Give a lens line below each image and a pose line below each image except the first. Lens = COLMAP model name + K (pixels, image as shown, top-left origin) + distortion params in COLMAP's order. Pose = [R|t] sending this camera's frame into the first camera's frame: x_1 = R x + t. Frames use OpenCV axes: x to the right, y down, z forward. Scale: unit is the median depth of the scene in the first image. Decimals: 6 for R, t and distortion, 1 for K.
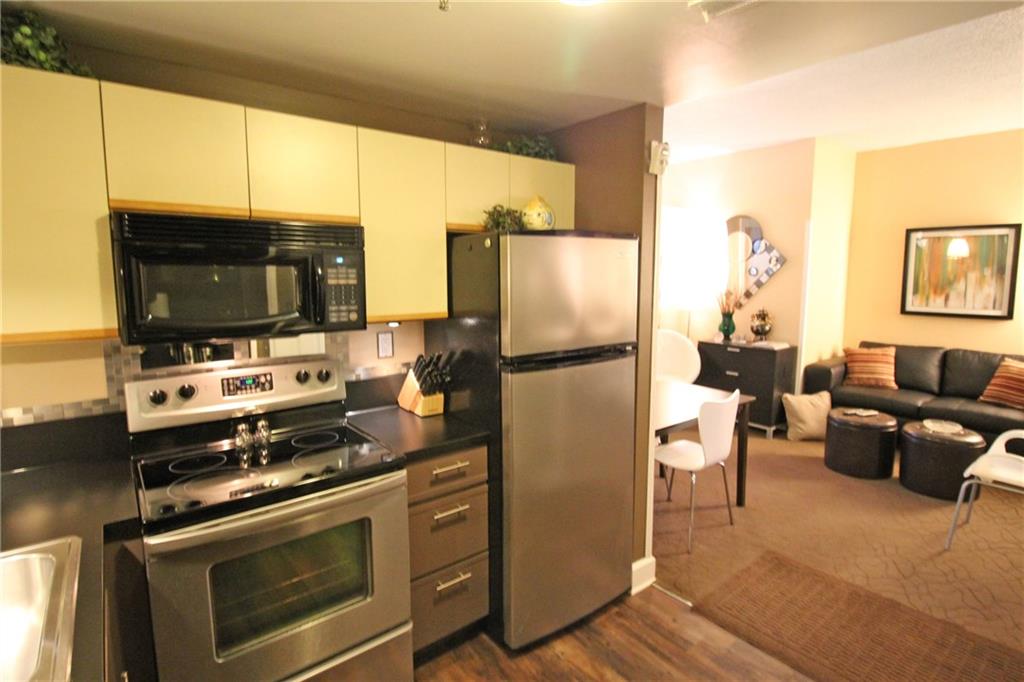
lens RADIAL K [[518.5, 0, 512.9], [0, 518.5, 329.3], [0, 0, 1]] dist [0.001514, -0.011926]
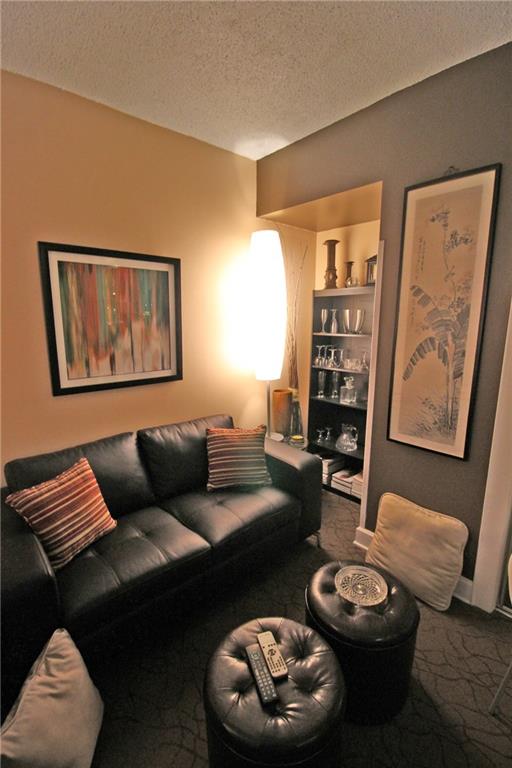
lens RADIAL K [[358.3, 0, 261.7], [0, 358.3, 386.8], [0, 0, 1]] dist [0.003610, -0.013475]
pose [[-0.074442, -0.189197, 0.979113, 0.760807], [0.107925, 0.974542, 0.196519, -0.207362], [-0.991368, 0.120300, -0.052128, 1.752781]]
